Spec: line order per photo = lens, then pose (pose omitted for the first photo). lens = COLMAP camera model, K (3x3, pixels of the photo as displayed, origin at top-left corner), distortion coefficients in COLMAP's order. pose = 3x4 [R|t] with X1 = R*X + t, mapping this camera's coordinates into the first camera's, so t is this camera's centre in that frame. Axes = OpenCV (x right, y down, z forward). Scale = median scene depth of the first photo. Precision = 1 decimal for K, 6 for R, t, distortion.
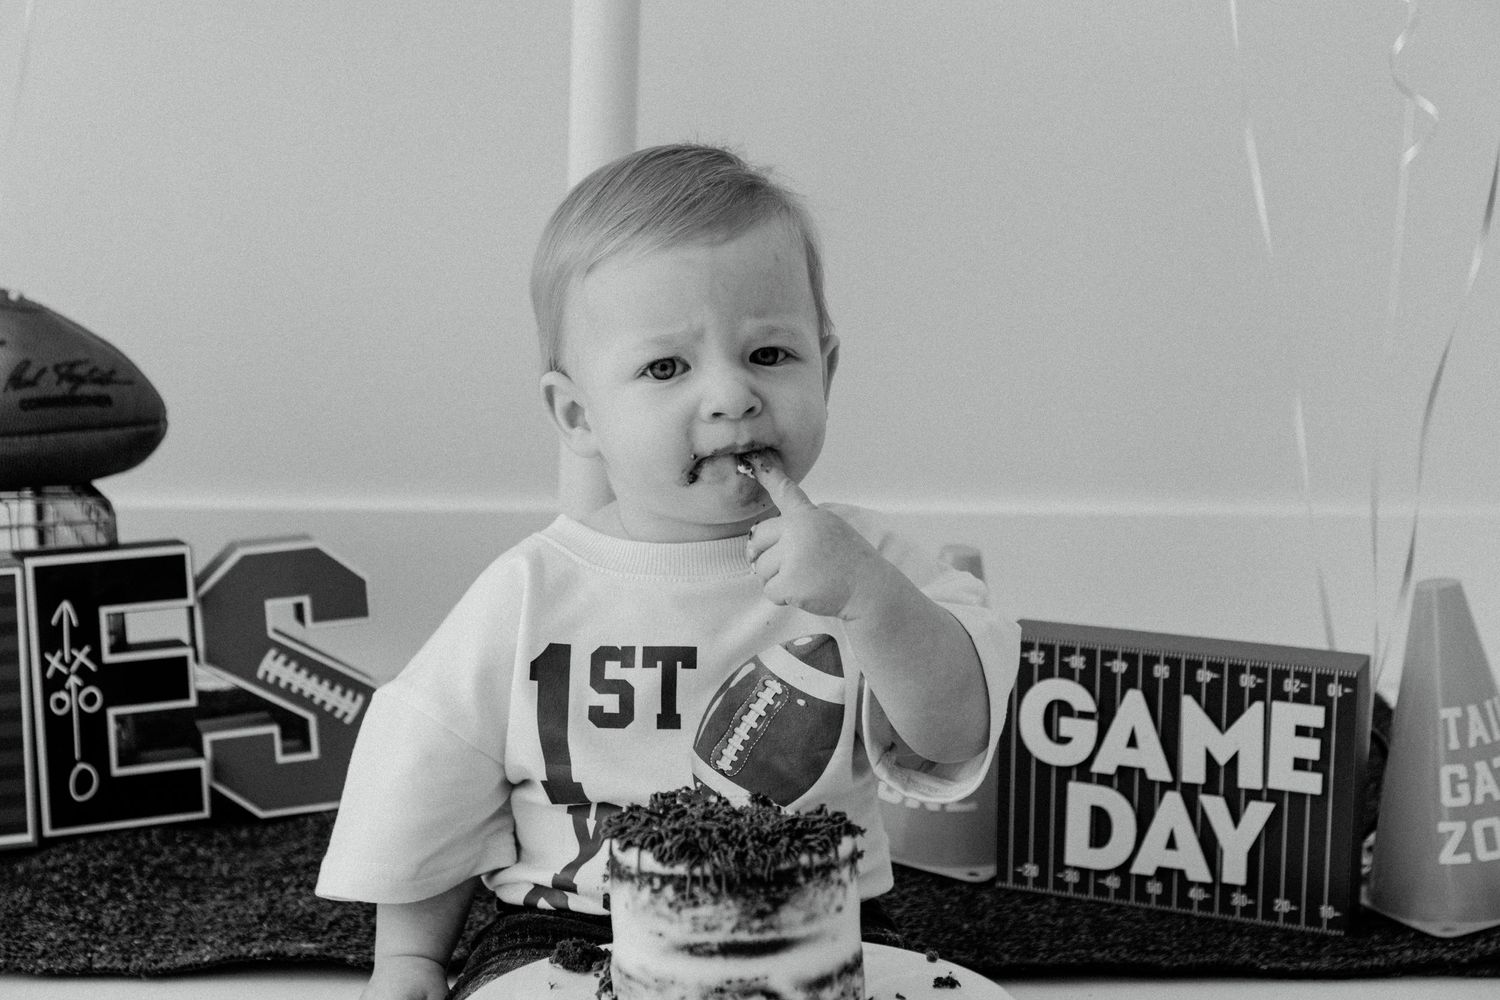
lens RADIAL K [[2841.4, 0, 767.4], [0, 2841.4, 532.6], [0, 0, 1]] dist [0.023316, 0.000000]
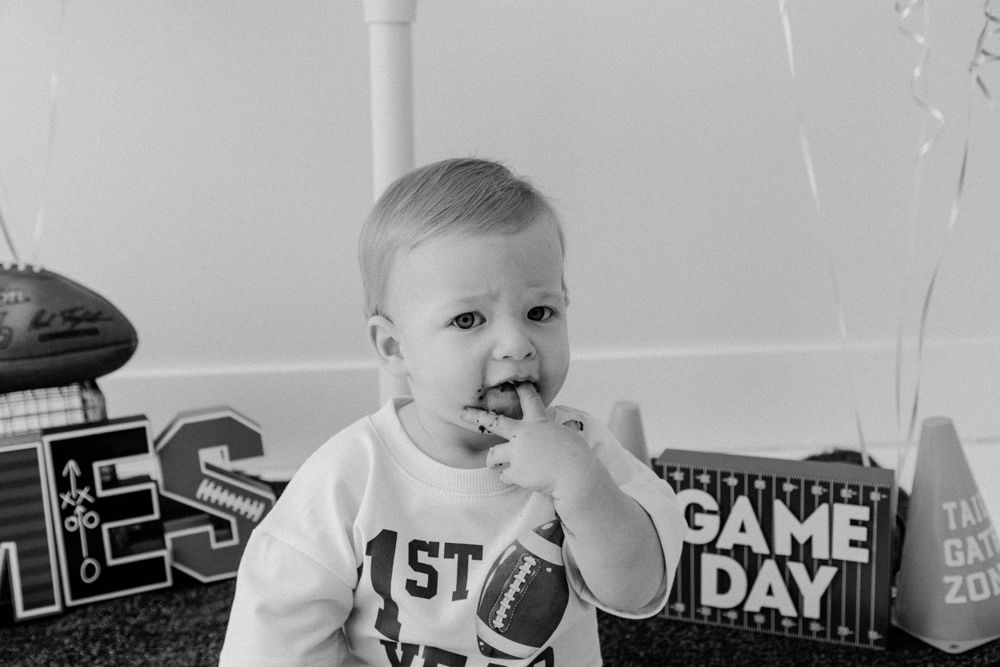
lens RADIAL K [[1241.8, 0, 492.8], [0, 1241.8, 349.0], [0, 0, 1]] dist [0.044859, 0.000000]
pose [[0.998847, -0.041638, -0.023889, 0.011124], [0.042568, 0.998299, 0.039850, -0.058791], [0.022189, -0.040821, 0.998920, 0.312926]]
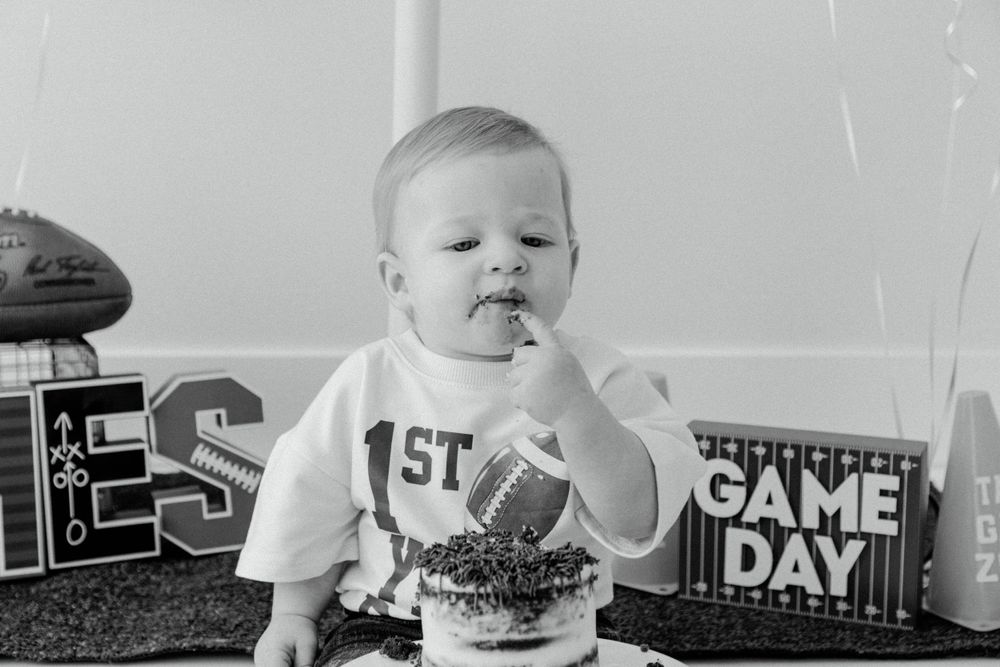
lens RADIAL K [[1647.5, 0, 499.2], [0, 1647.5, 362.1], [0, 0, 1]] dist [0.041615, 0.000000]
pose [[0.999913, -0.007216, -0.011070, -0.004312], [0.007034, 0.999840, -0.016426, 0.013428], [0.011187, 0.016347, 0.999804, 0.124136]]
